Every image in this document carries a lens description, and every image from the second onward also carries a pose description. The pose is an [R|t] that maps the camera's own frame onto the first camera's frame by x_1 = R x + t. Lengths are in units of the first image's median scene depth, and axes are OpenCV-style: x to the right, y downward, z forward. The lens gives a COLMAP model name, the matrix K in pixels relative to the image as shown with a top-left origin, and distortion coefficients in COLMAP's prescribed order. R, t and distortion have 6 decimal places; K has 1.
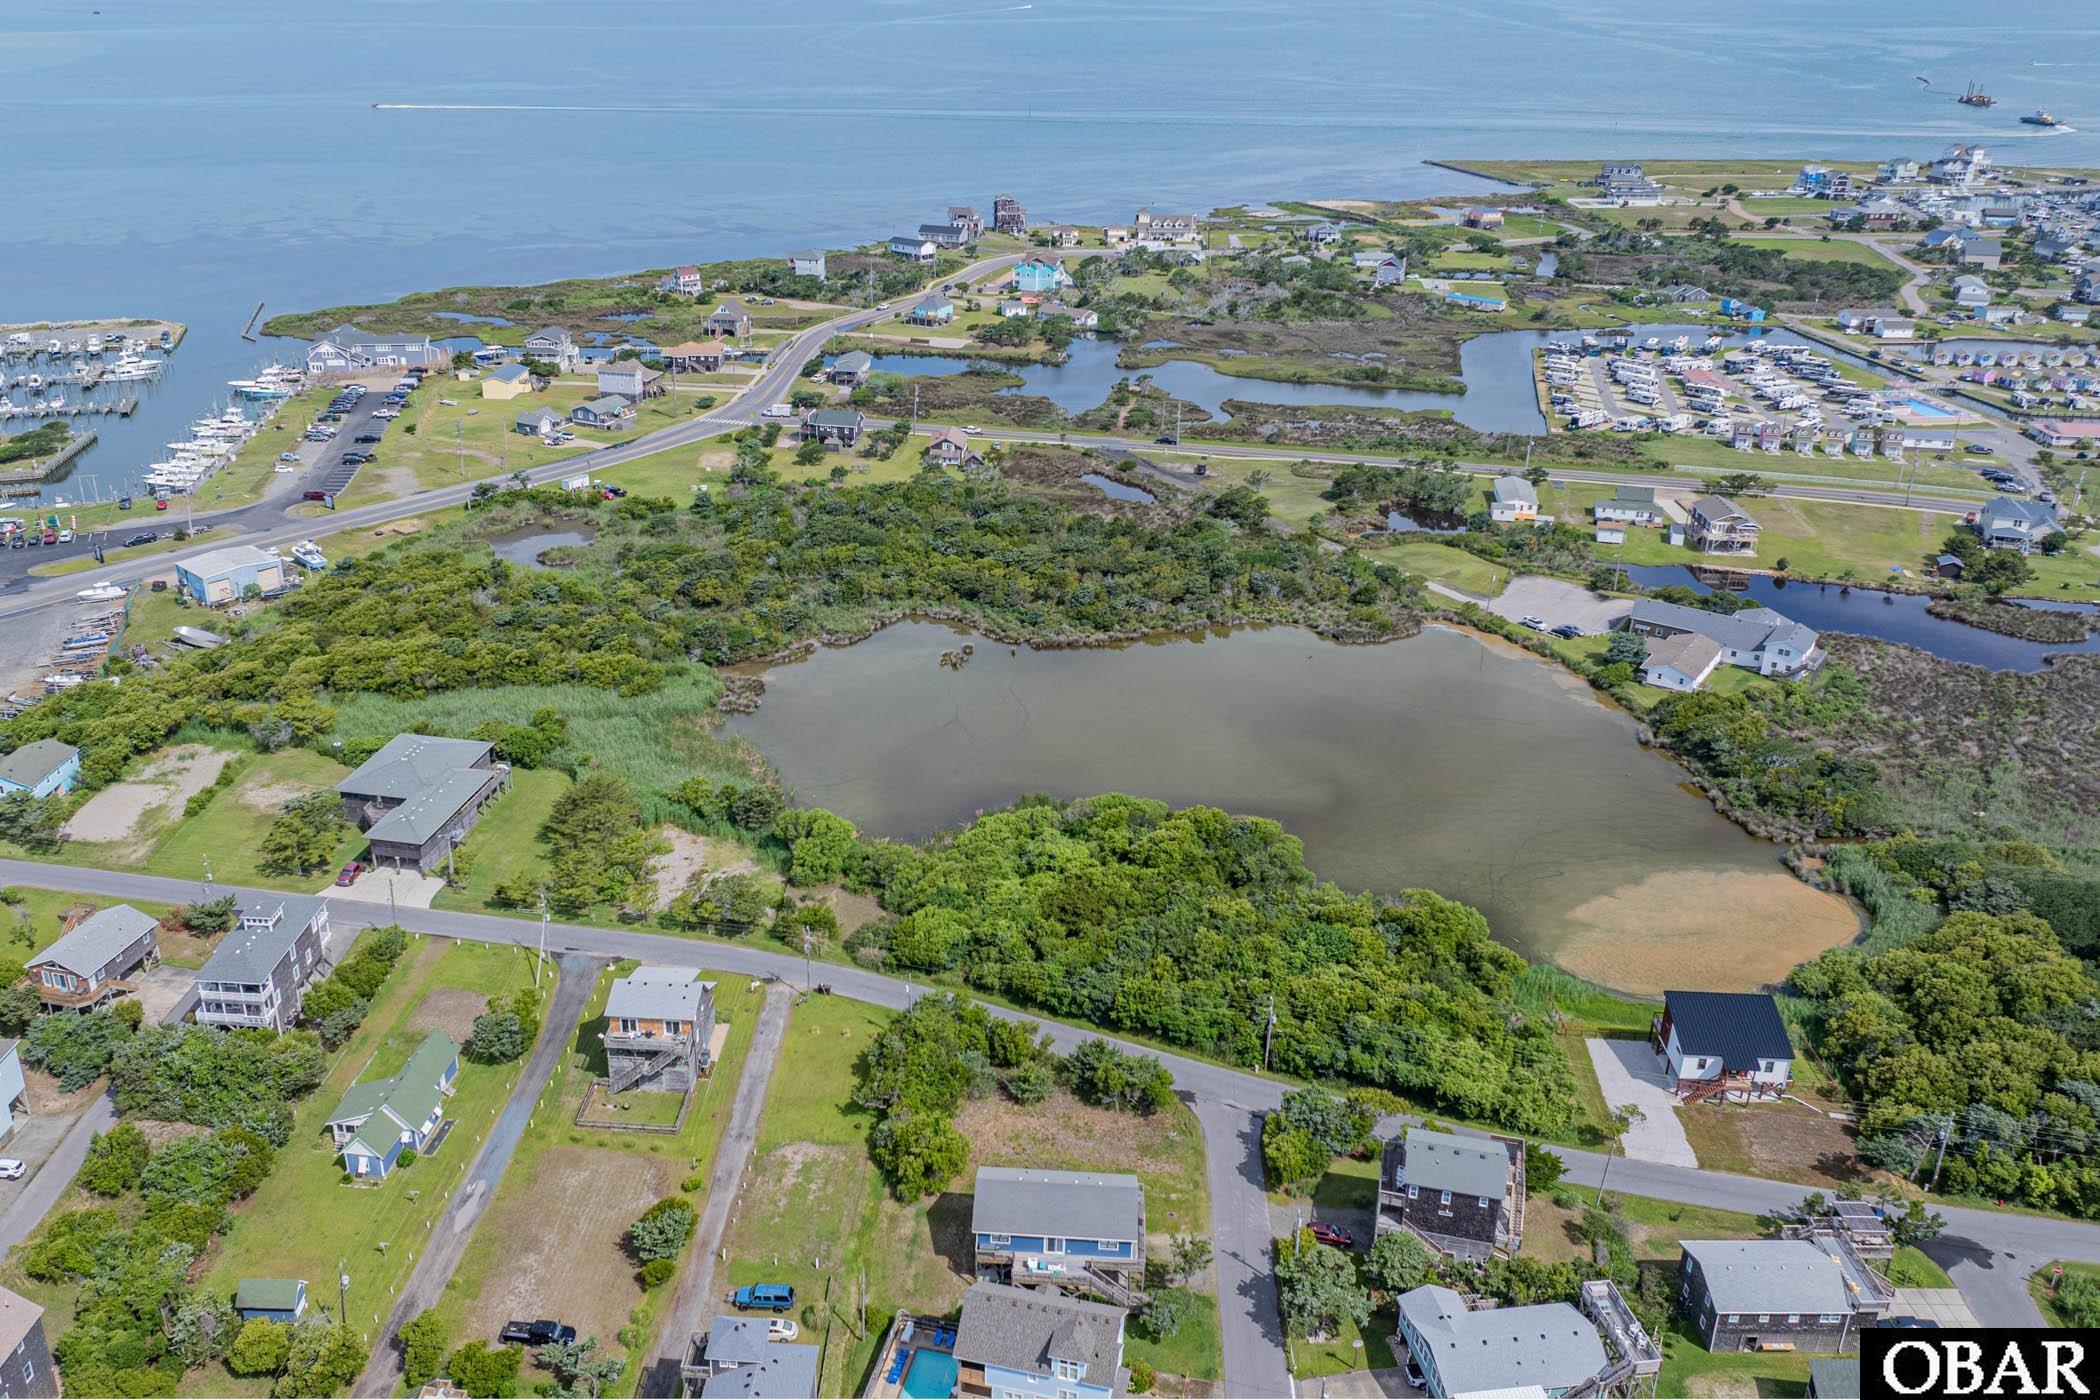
lens RADIAL K [[1783.5, 0, 1064.0], [0, 1783.5, 658.5], [0, 0, 1]] dist [-0.015643, -0.007493]
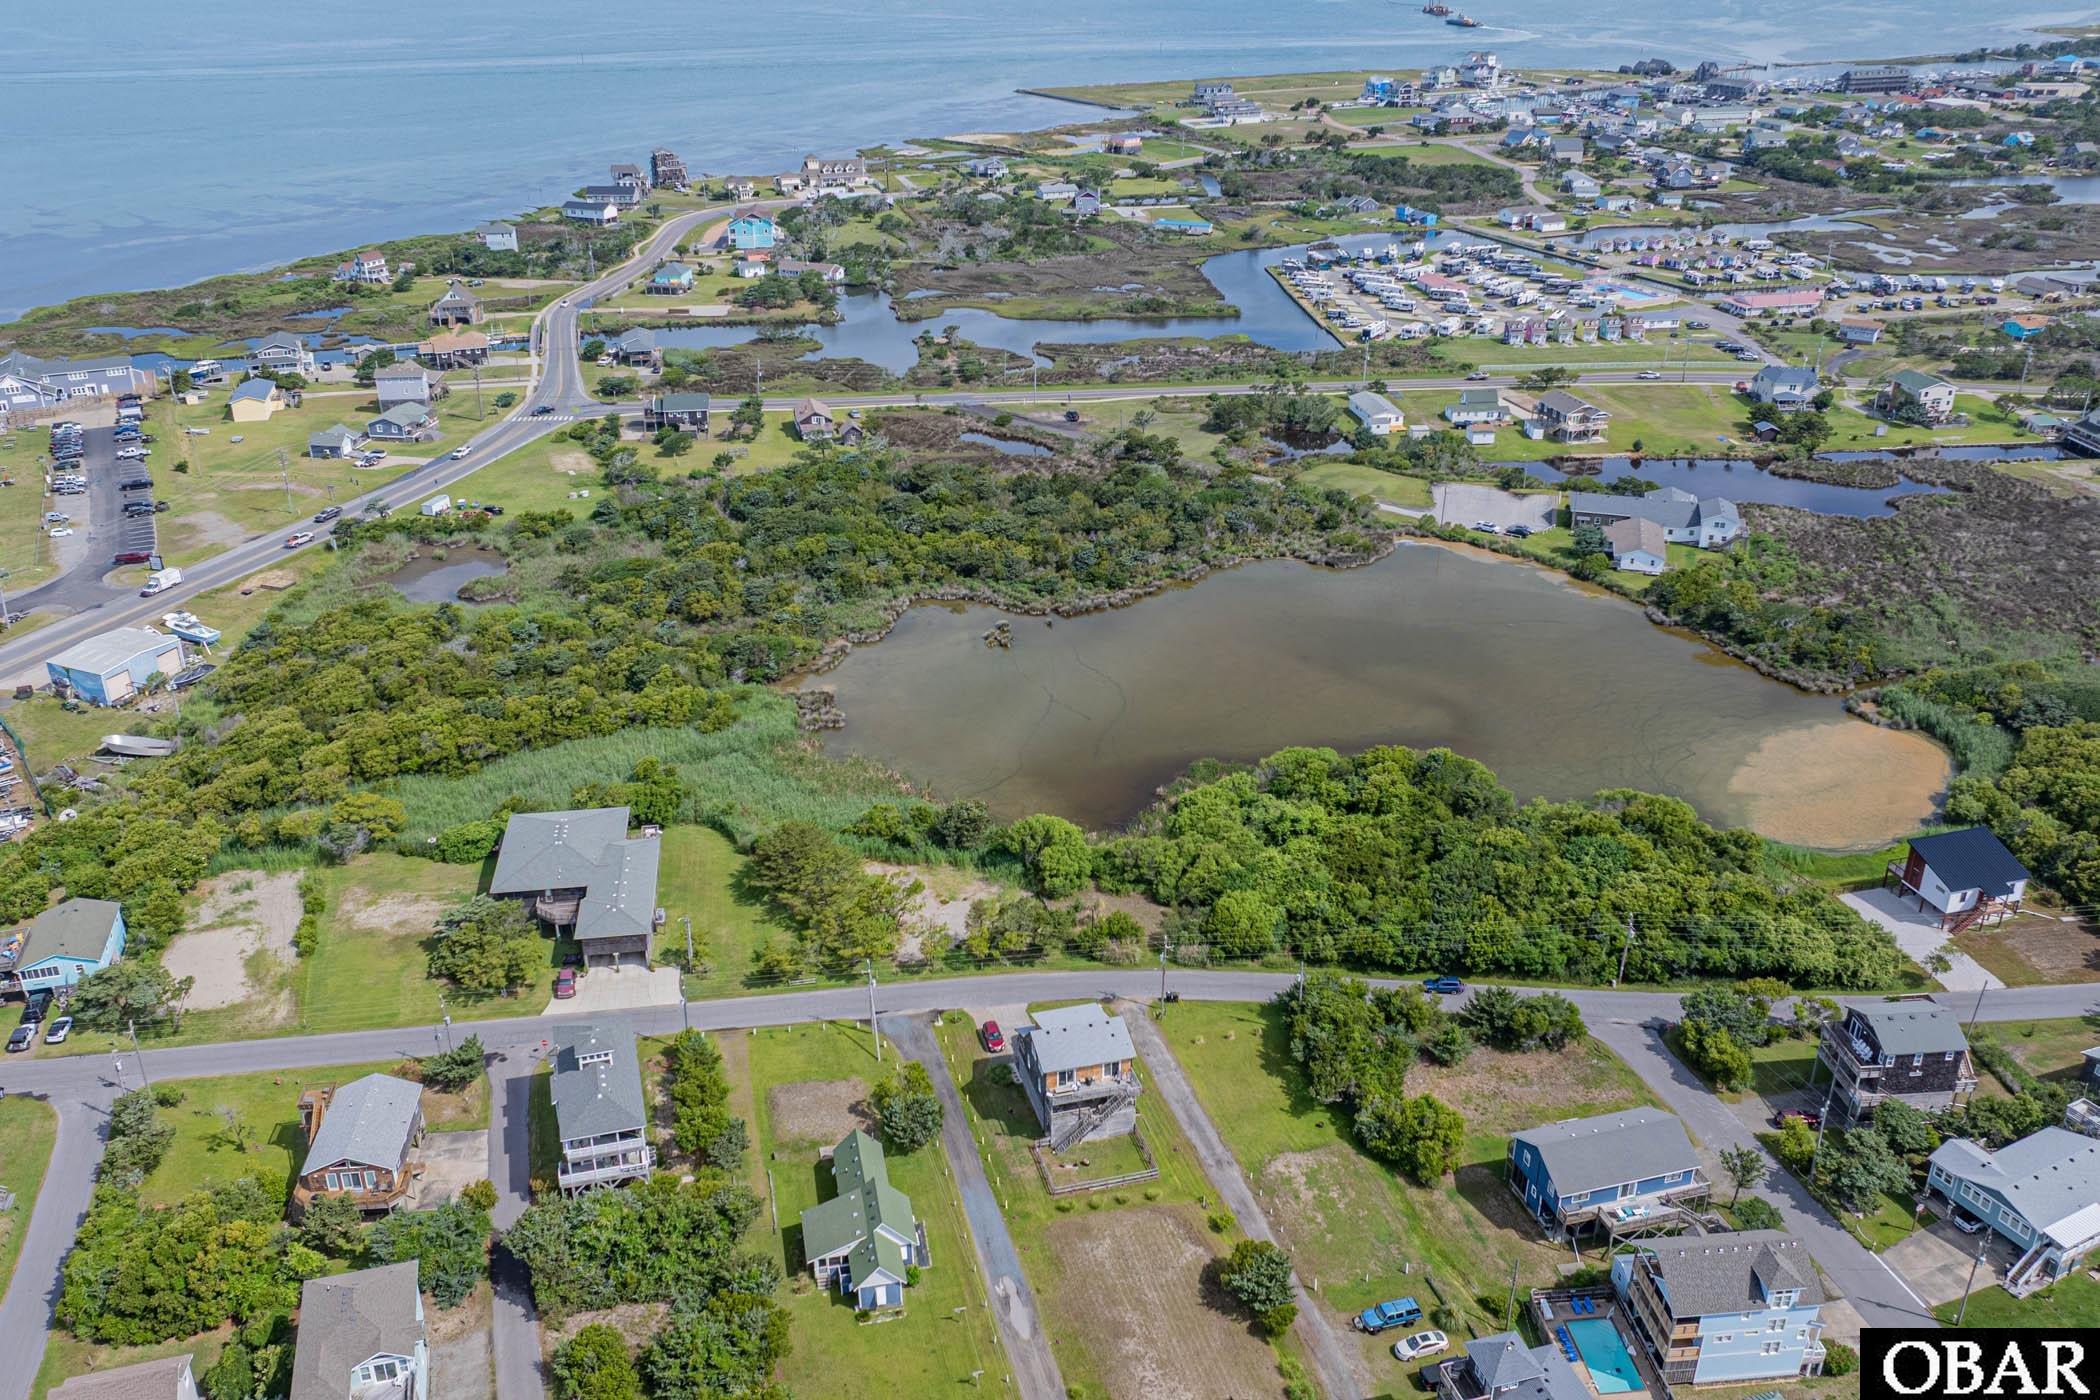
lens RADIAL K [[1748.3, 0, 1056.9], [0, 1748.3, 688.8], [0, 0, 1]] dist [-0.007429, -0.031905]
pose [[0.938928, -0.153388, 0.308037, -0.254841], [0.135606, 0.987651, 0.078460, -0.033547], [-0.316267, -0.031897, 0.948134, 0.074580]]
